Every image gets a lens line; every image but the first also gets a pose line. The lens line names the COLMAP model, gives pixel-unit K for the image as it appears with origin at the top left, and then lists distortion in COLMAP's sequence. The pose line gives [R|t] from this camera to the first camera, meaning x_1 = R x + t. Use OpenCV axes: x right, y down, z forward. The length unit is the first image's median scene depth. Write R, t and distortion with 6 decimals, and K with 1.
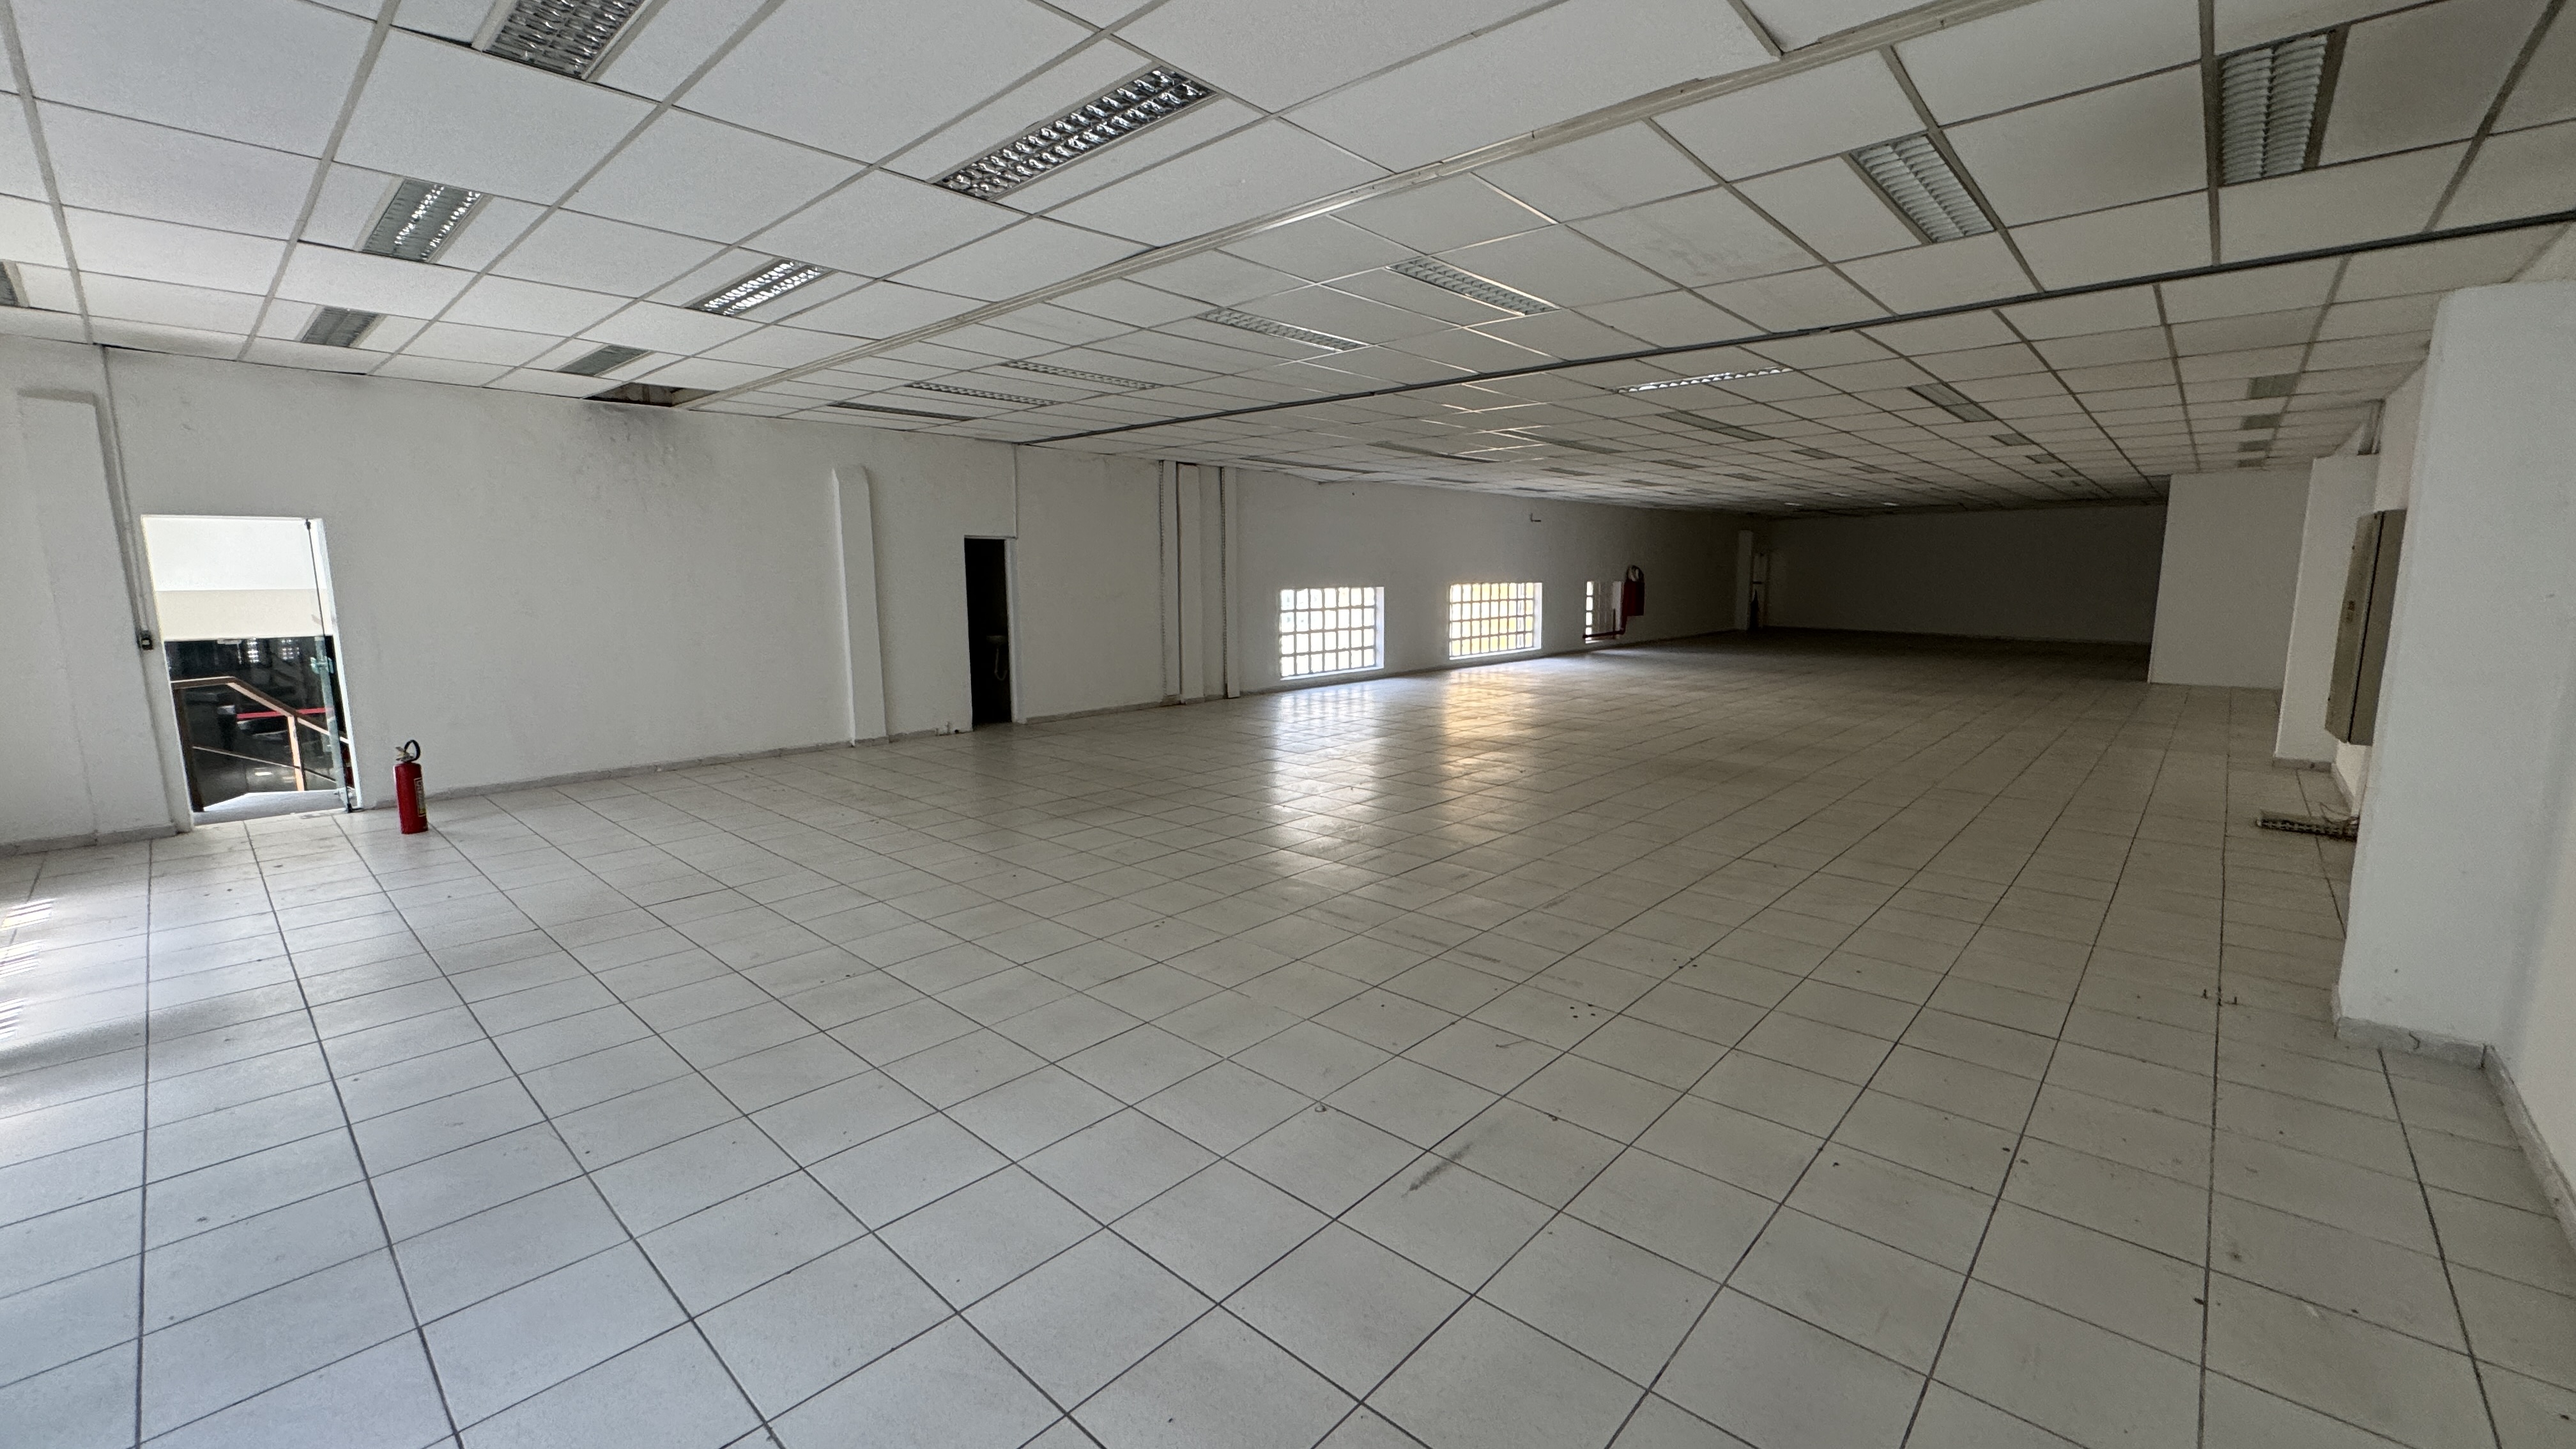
lens RADIAL K [[1027.1, 0, 1290.6], [0, 1027.1, 722.2], [0, 0, 1]] dist [-0.000140, 0.000019]
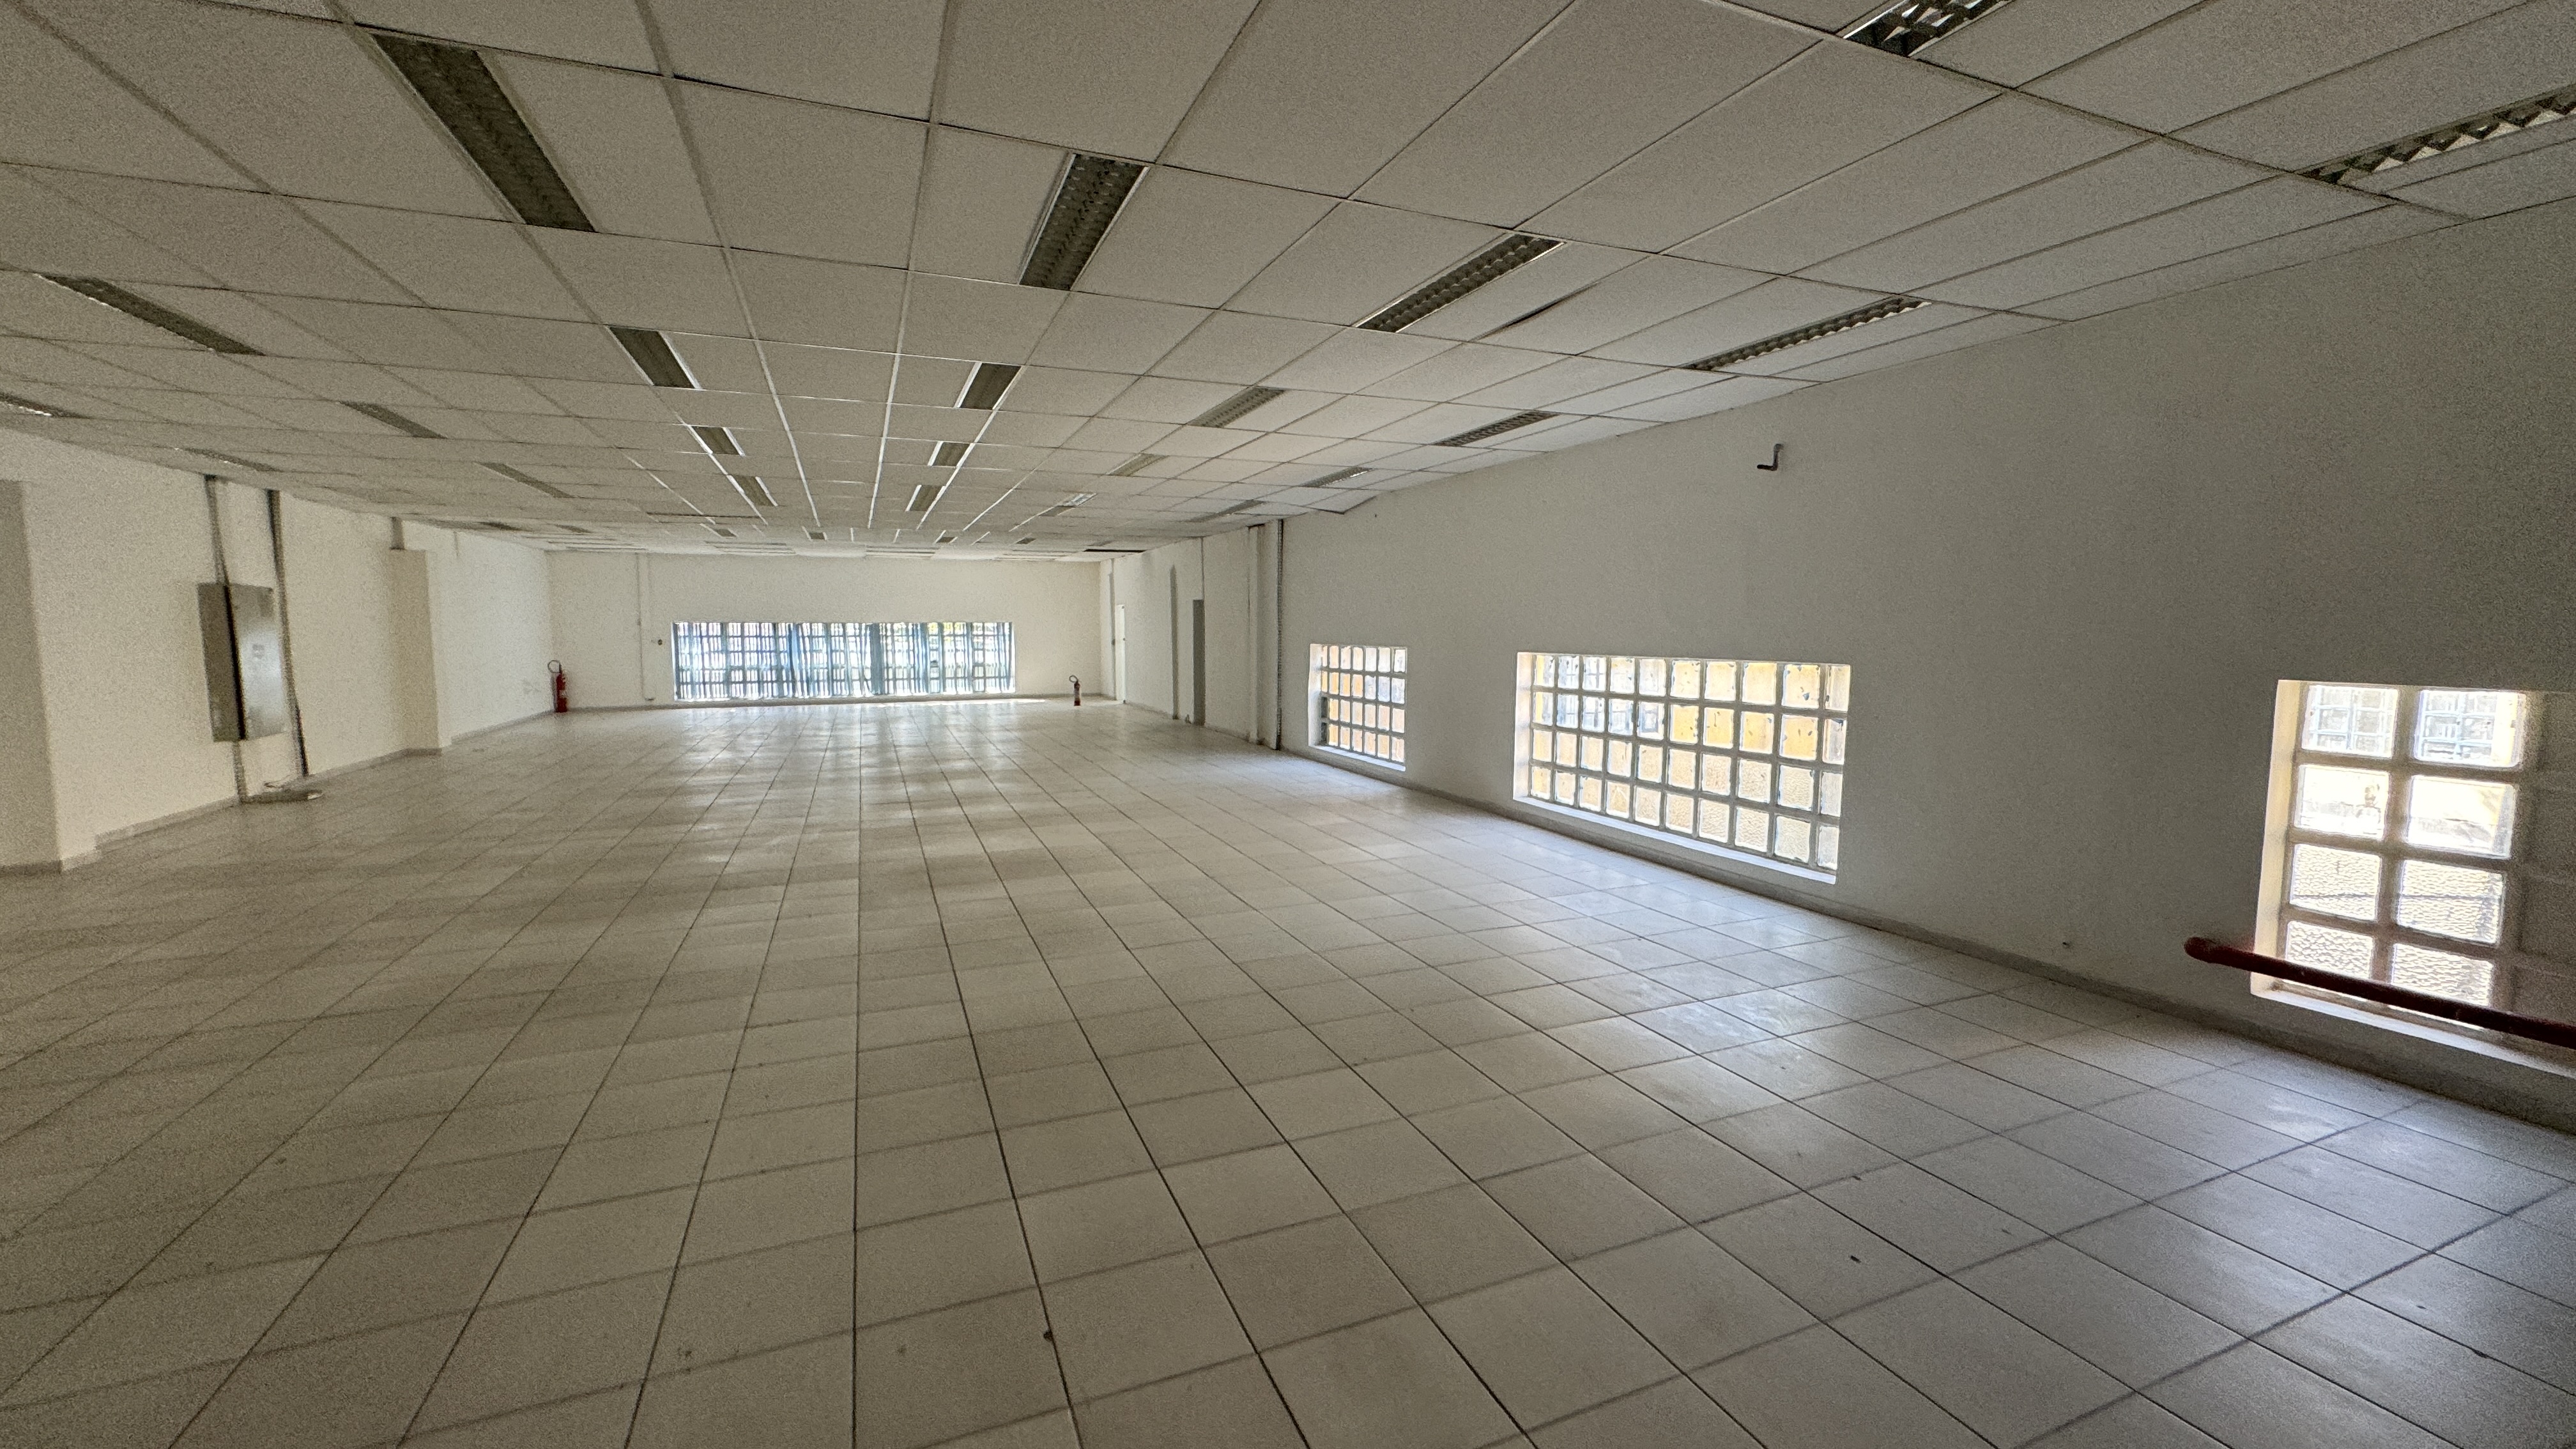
lens RADIAL K [[1027.1, 0, 1290.6], [0, 1027.1, 722.2], [0, 0, 1]] dist [-0.000140, 0.000019]
pose [[-0.445878, 0.083057, -0.891232, 0.587494], [-0.135040, 0.978047, 0.158708, -0.162492], [0.884849, 0.191116, -0.424873, 1.114956]]
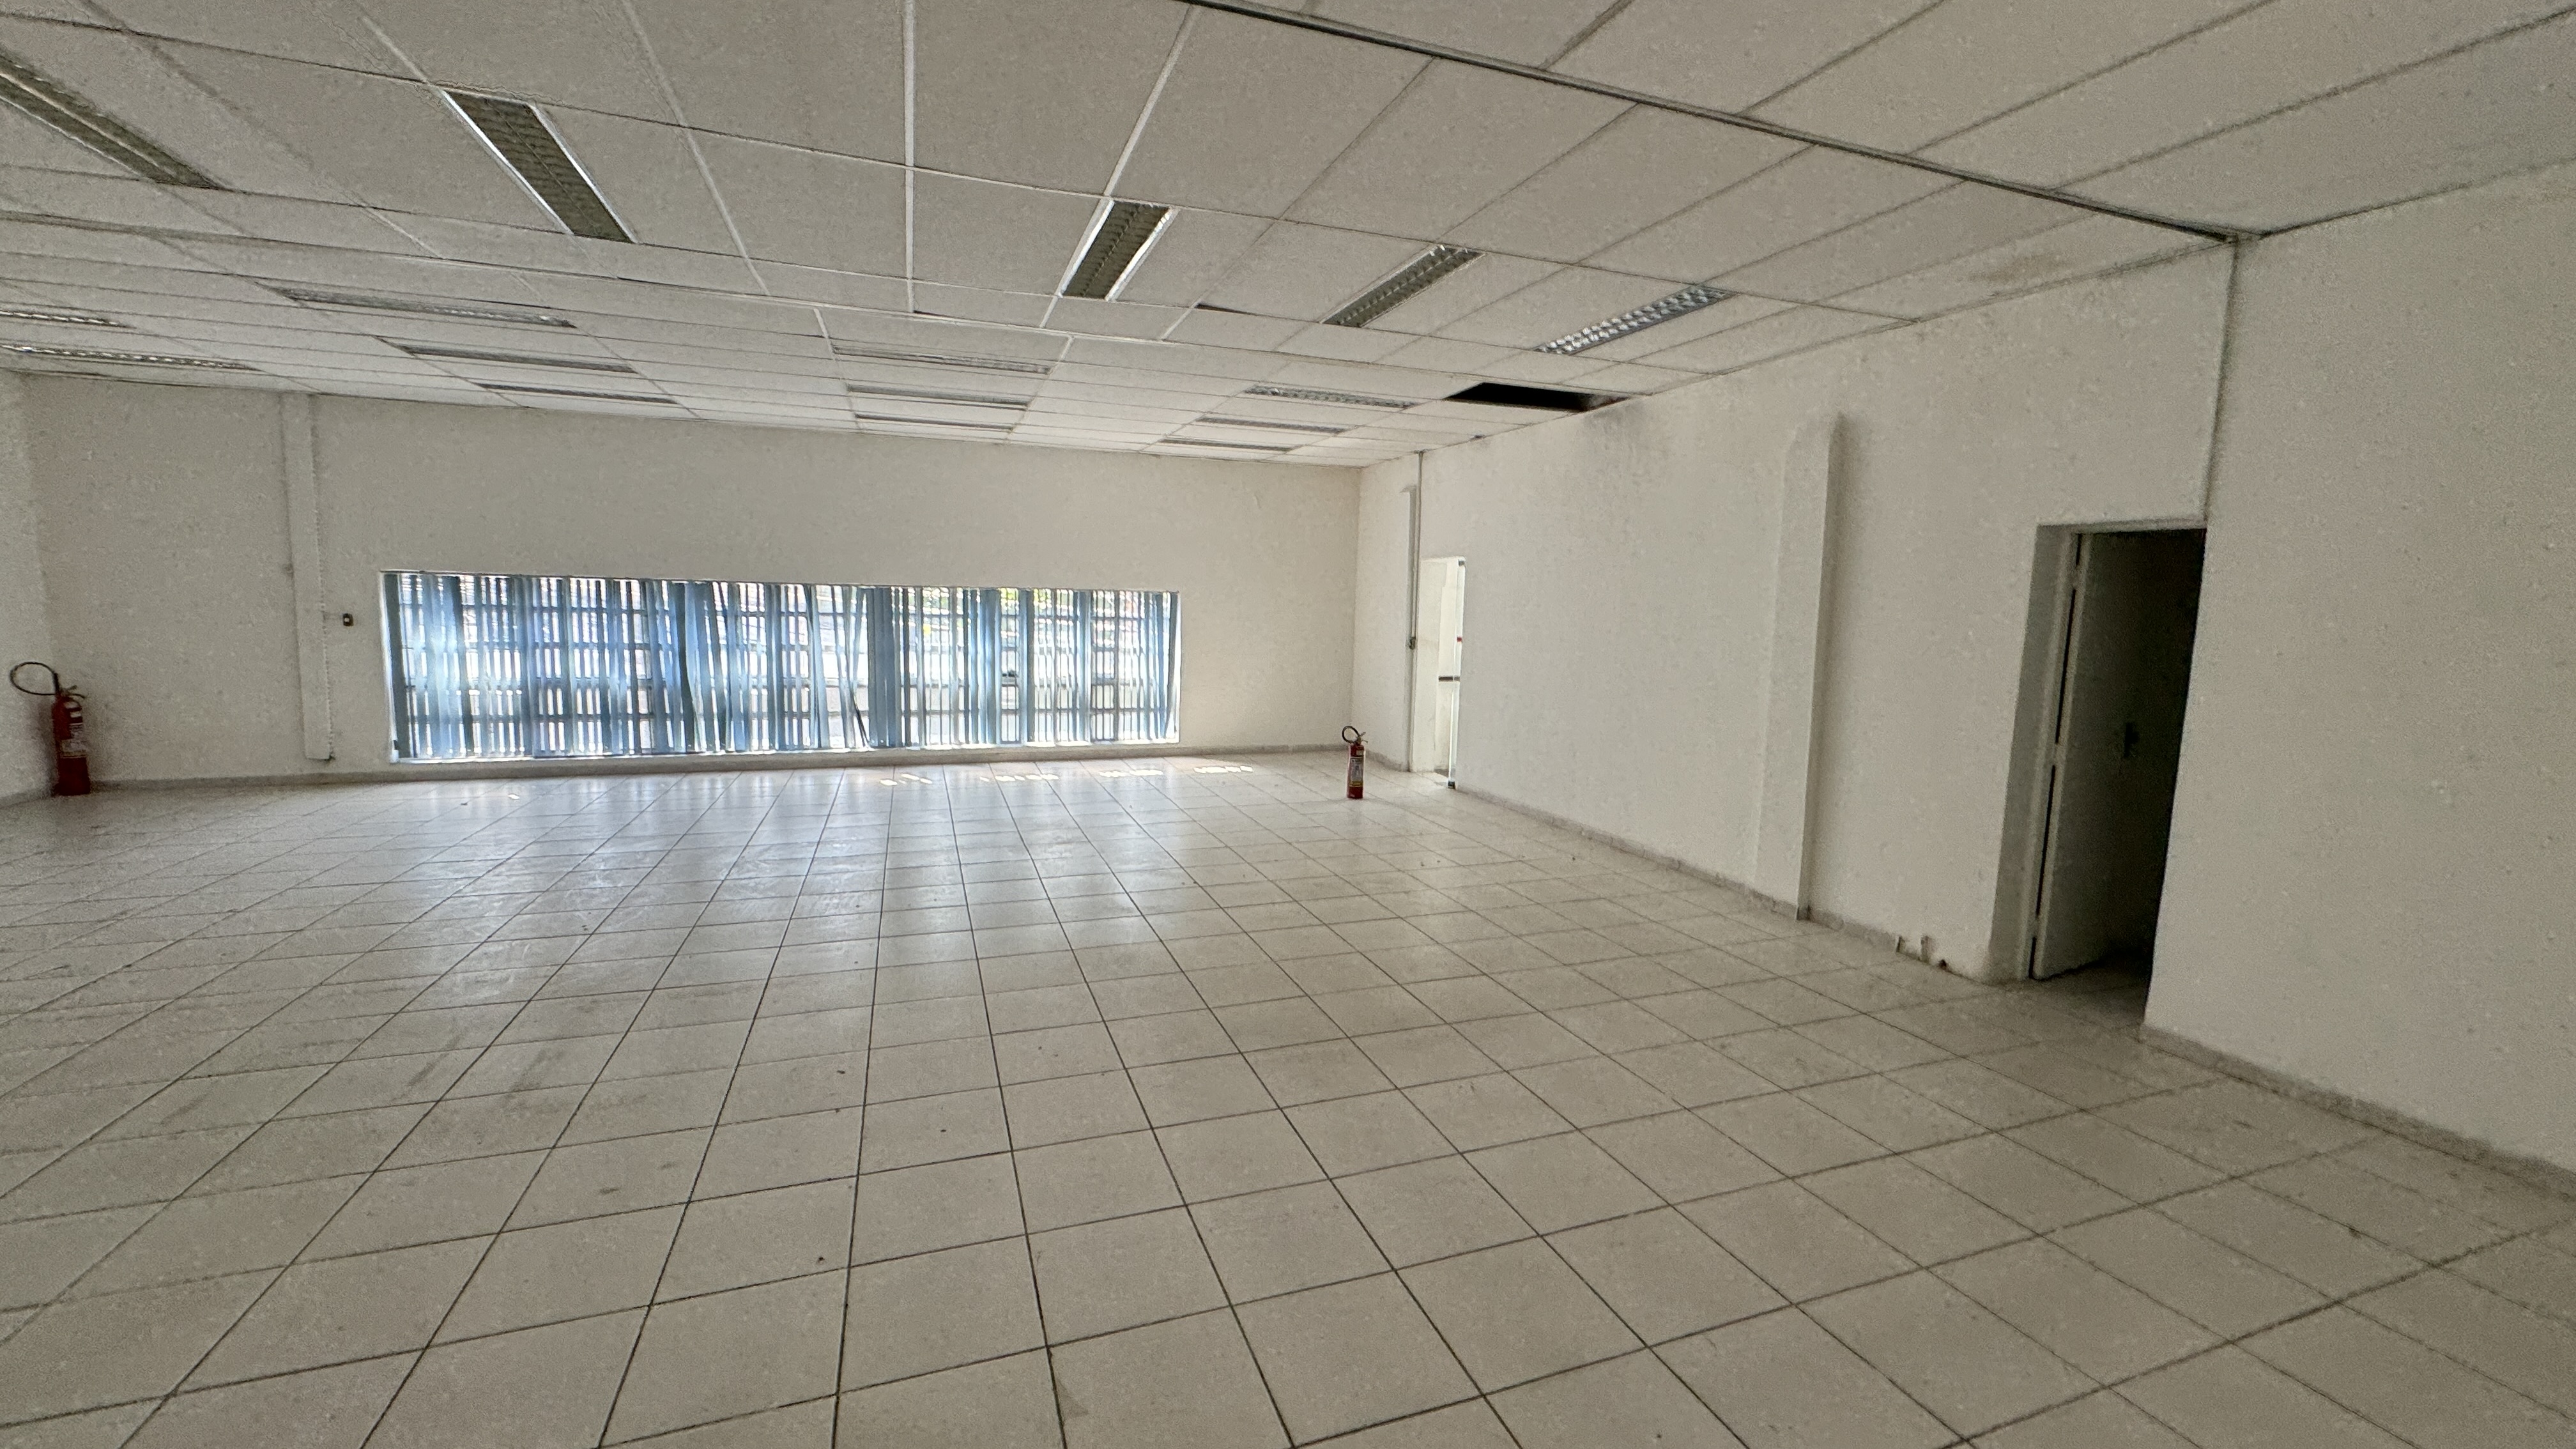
lens RADIAL K [[1027.1, 0, 1290.6], [0, 1027.1, 722.2], [0, 0, 1]] dist [-0.000140, 0.000019]
pose [[-0.453934, 0.094045, -0.886058, 0.130124], [-0.159780, 0.969705, 0.184779, -0.087215], [0.876592, 0.225452, -0.425156, 0.607727]]
